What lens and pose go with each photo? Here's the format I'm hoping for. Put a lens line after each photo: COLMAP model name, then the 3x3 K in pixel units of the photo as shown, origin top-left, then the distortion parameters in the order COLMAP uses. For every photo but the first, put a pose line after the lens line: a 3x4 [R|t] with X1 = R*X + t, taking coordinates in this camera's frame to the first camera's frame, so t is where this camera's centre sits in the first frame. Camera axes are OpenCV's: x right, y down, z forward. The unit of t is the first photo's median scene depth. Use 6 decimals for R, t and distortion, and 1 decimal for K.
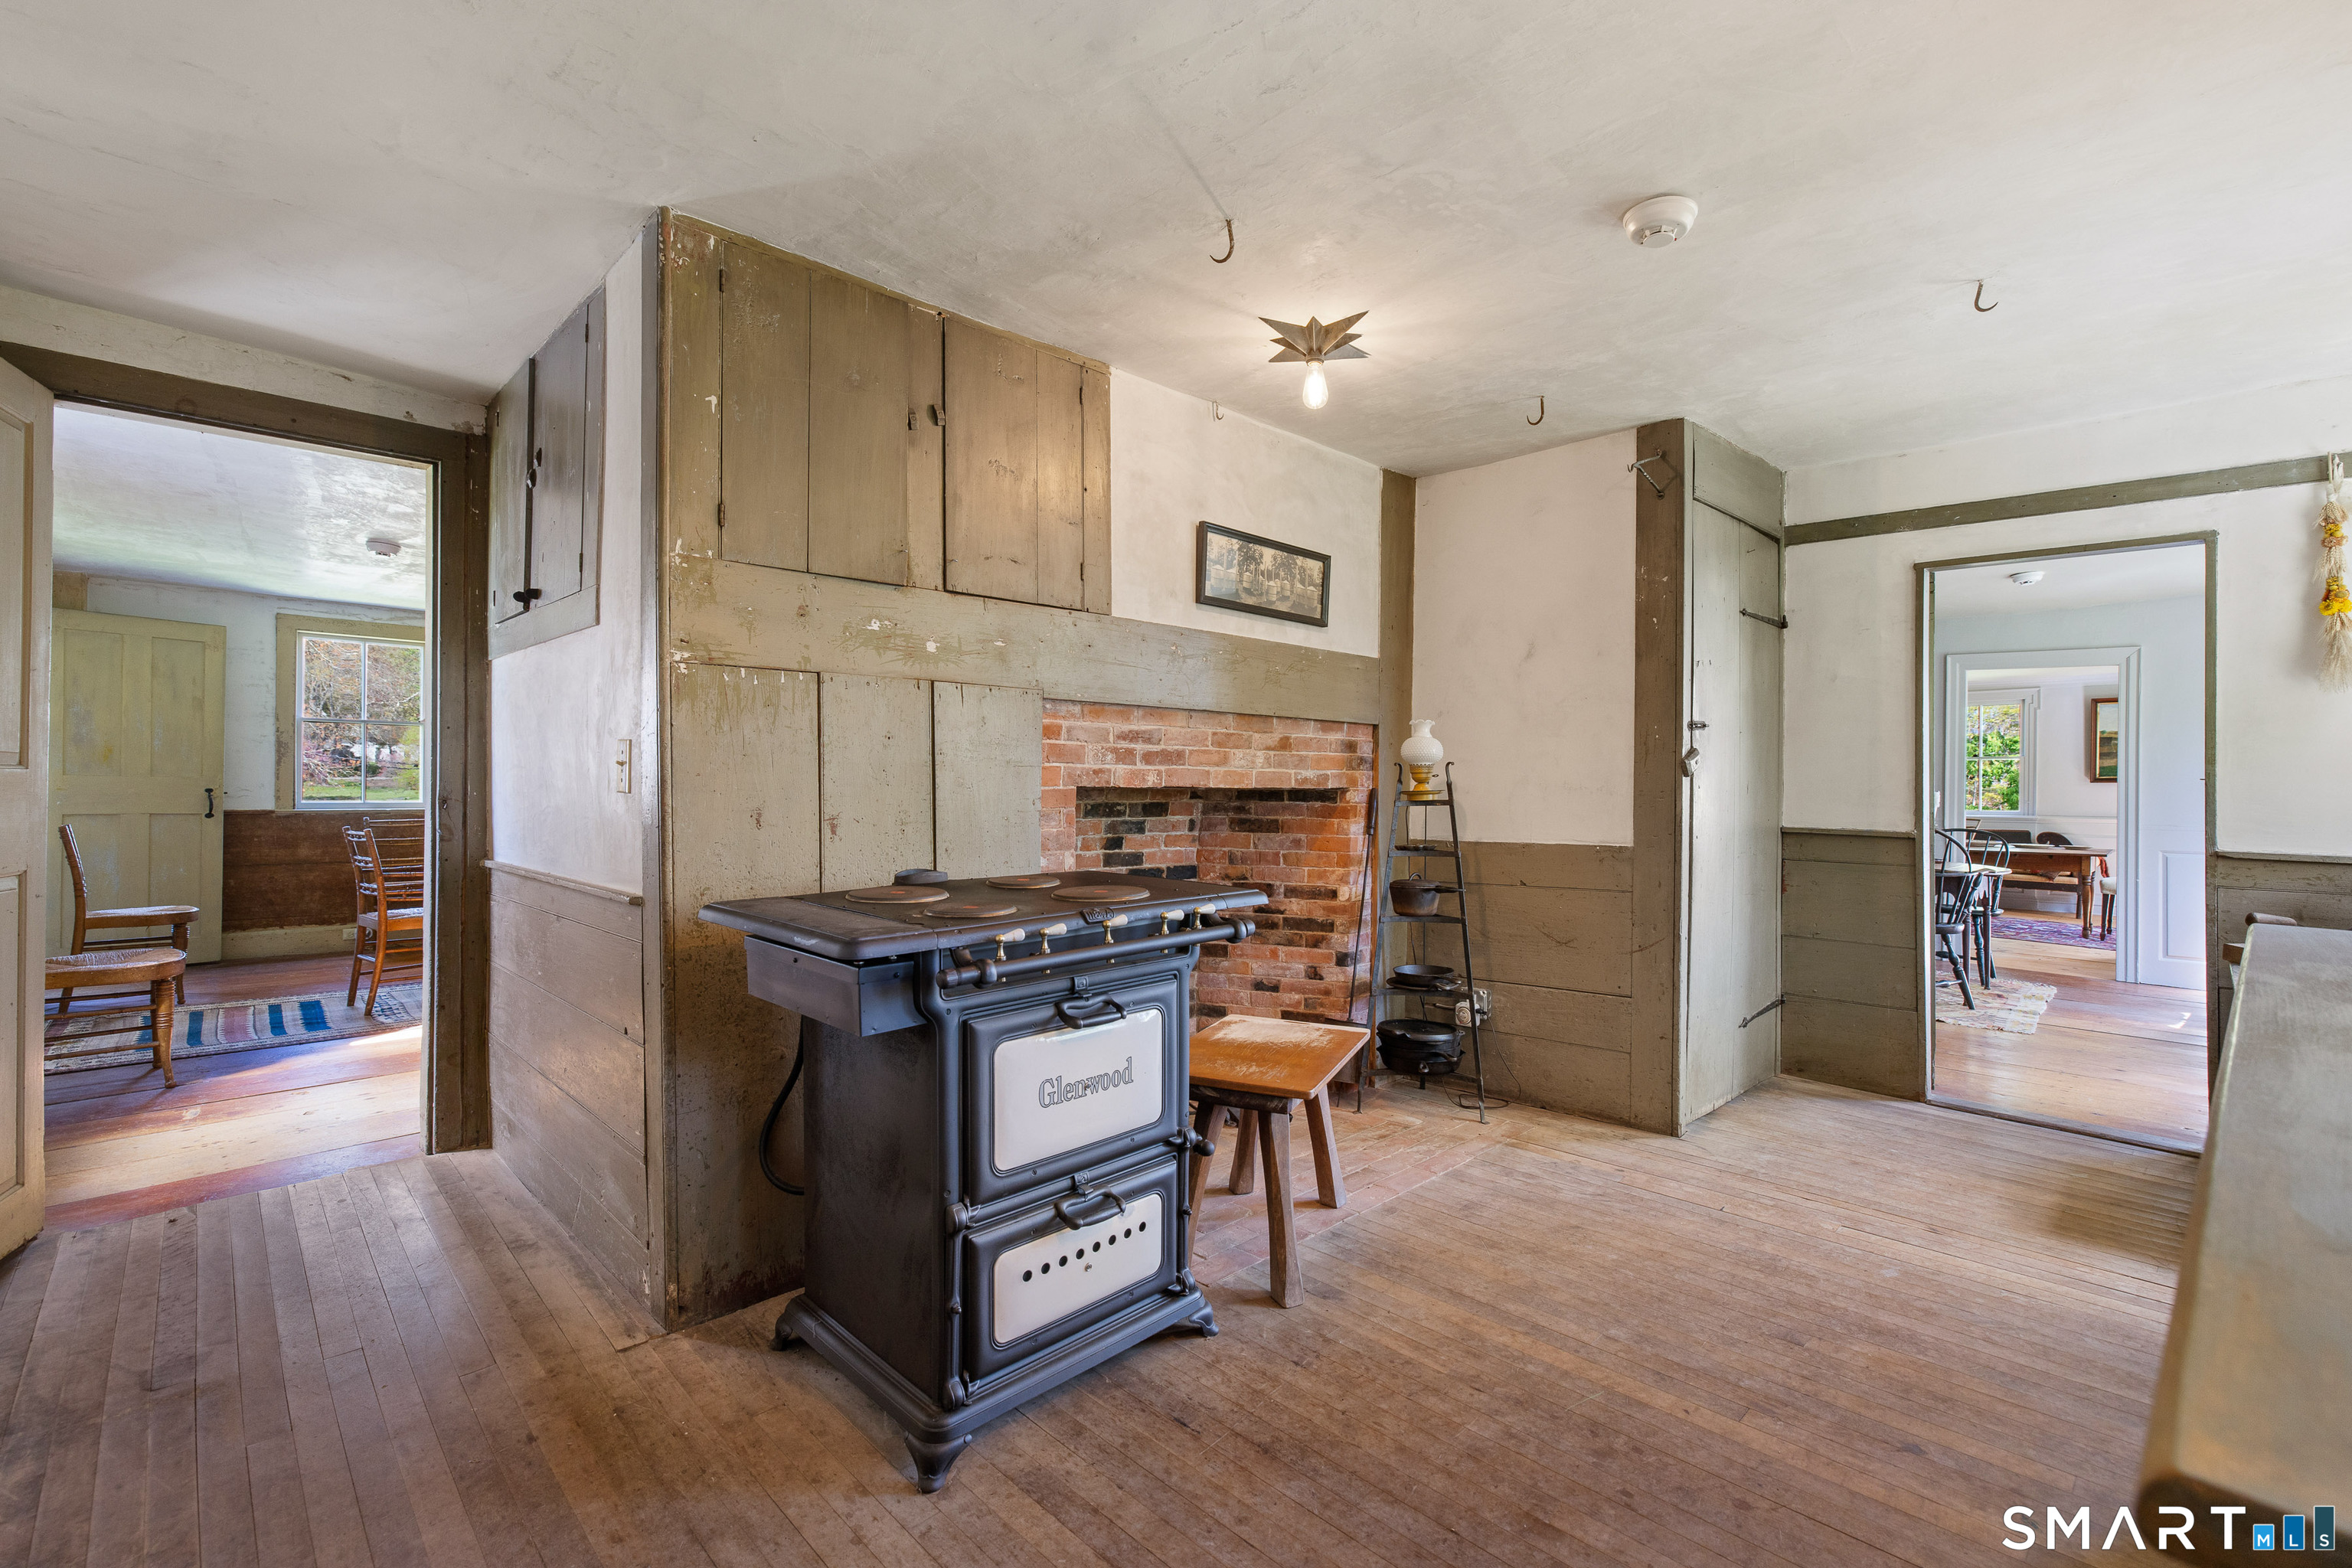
lens RADIAL K [[1013.1, 0, 1181.7], [0, 1013.1, 786.7], [0, 0, 1]] dist [0.000651, 0.000227]
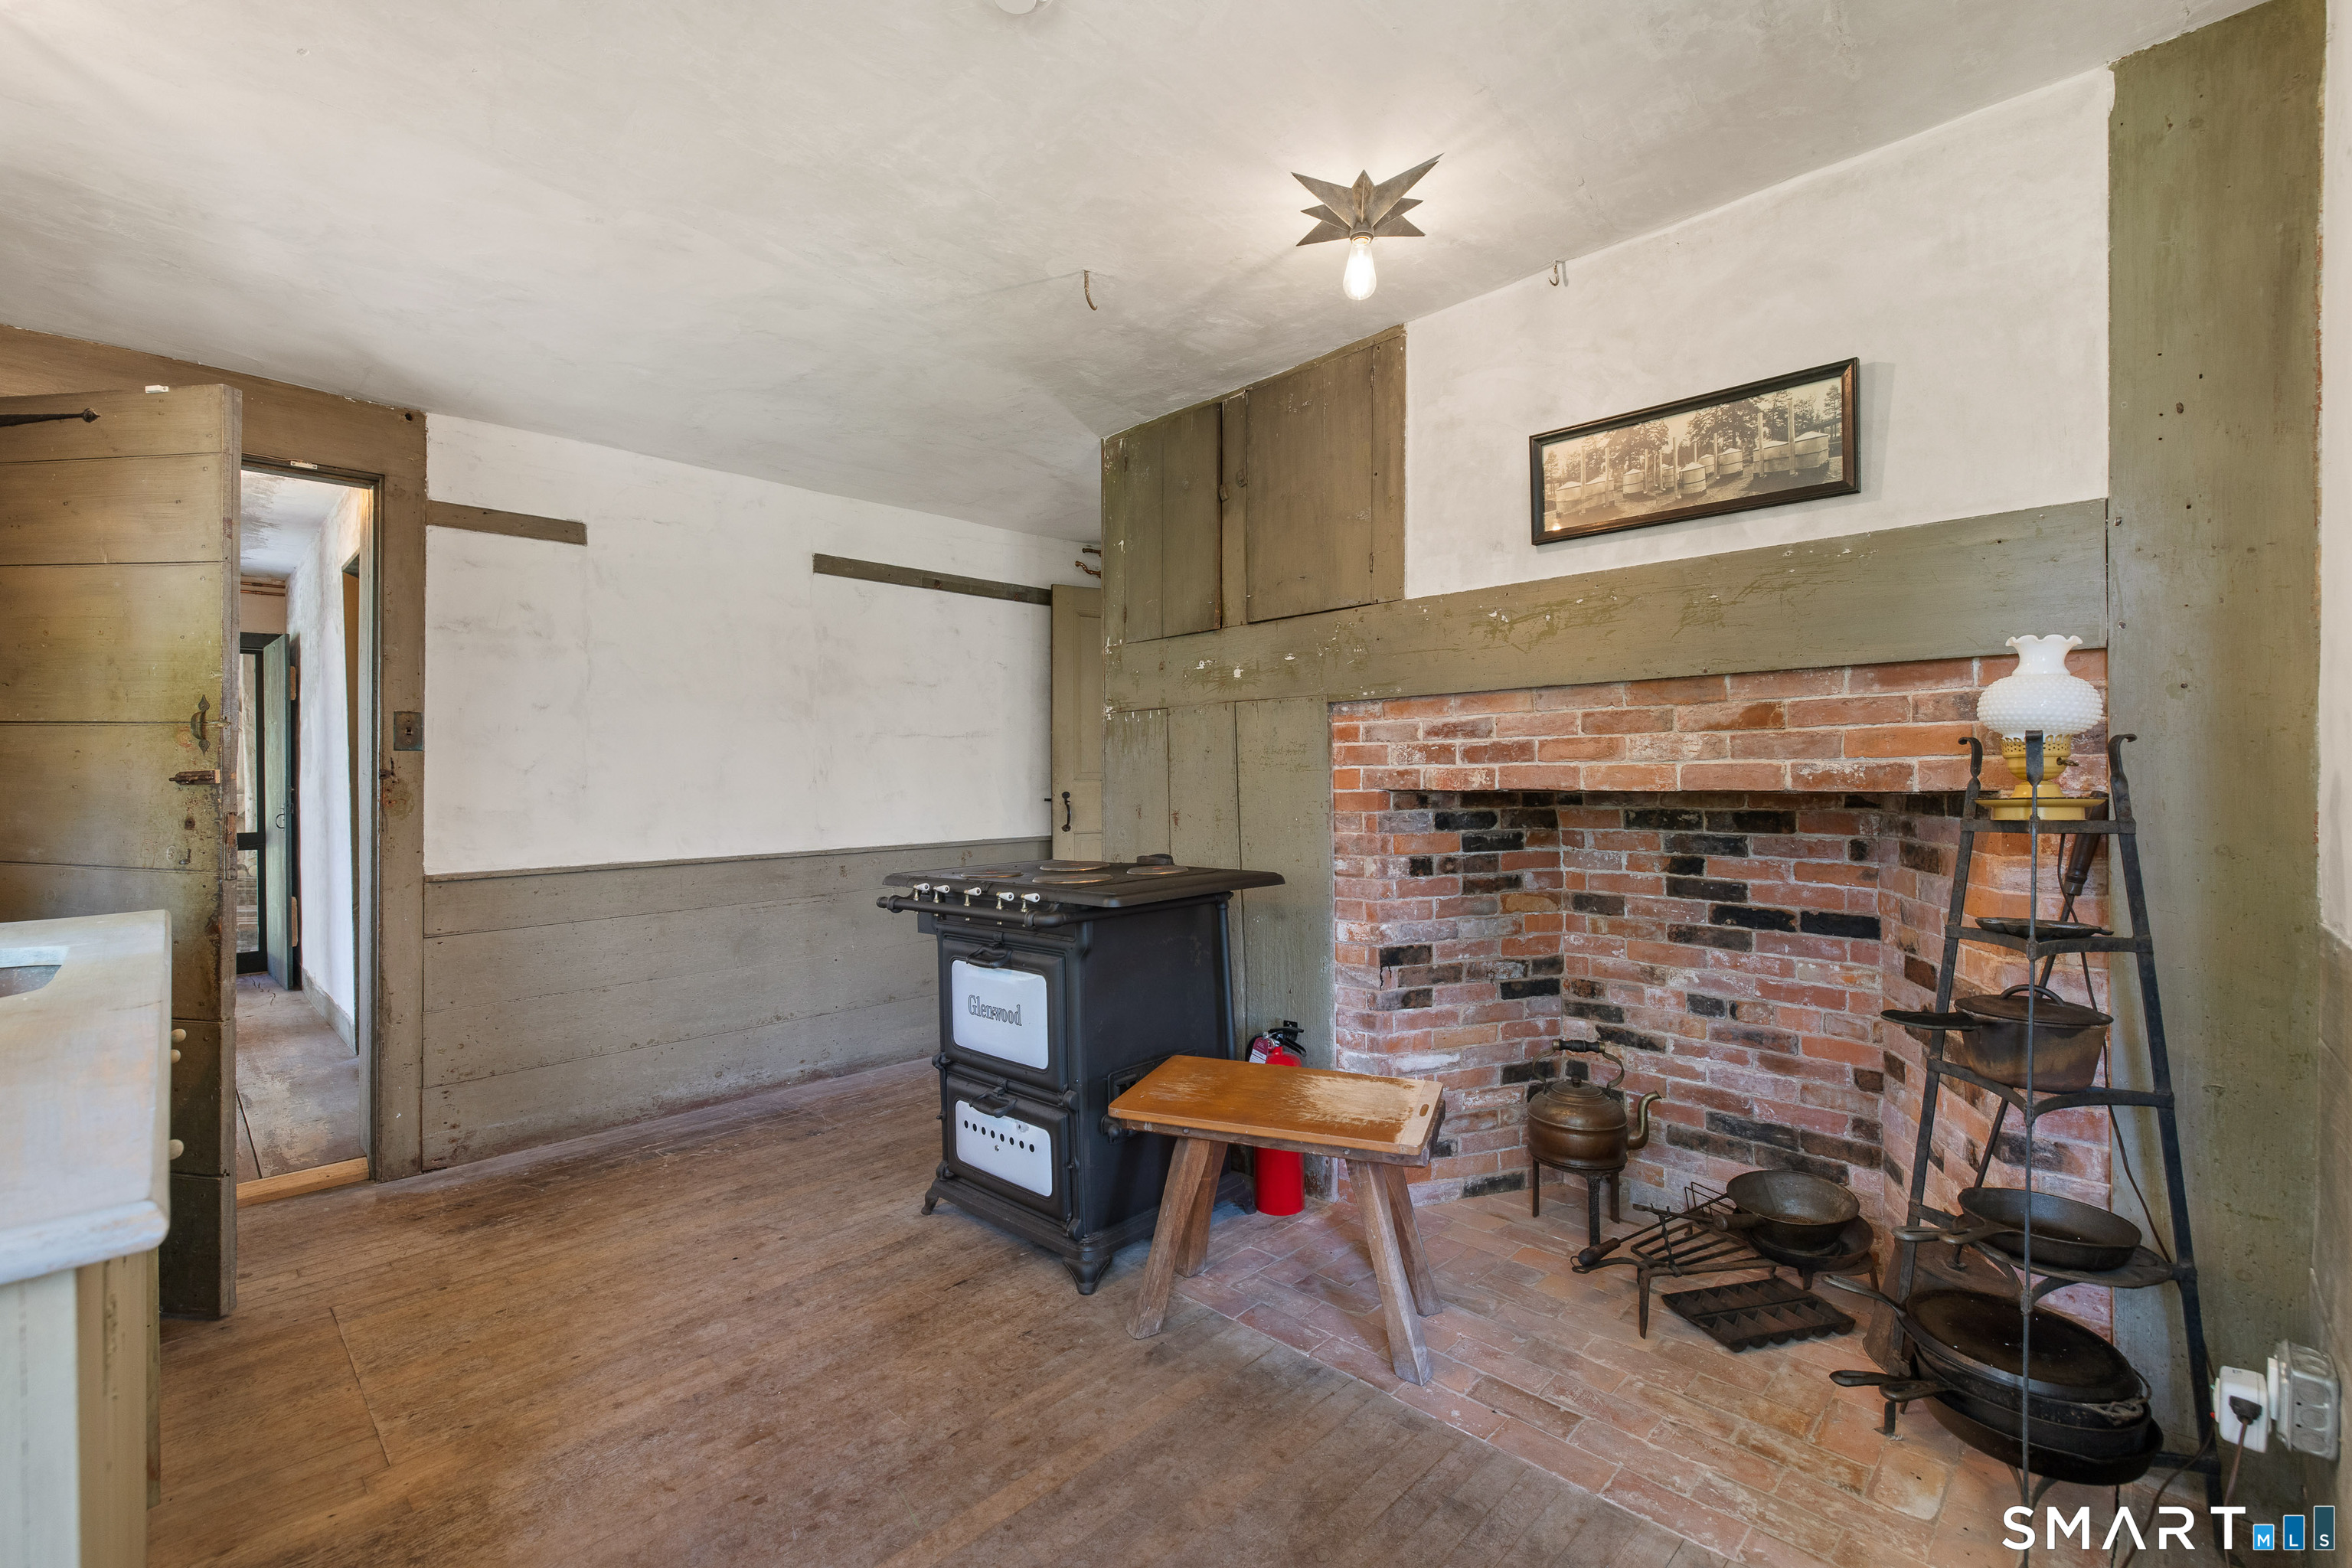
lens RADIAL K [[1013.1, 0, 1189.0], [0, 1013.1, 768.2], [0, 0, 1]] dist [0.000651, 0.000227]
pose [[0.041205, -0.018153, -0.998986, 0.786159], [0.005280, 0.999825, -0.017951, -0.003822], [0.999137, -0.004535, 0.041294, 0.741025]]
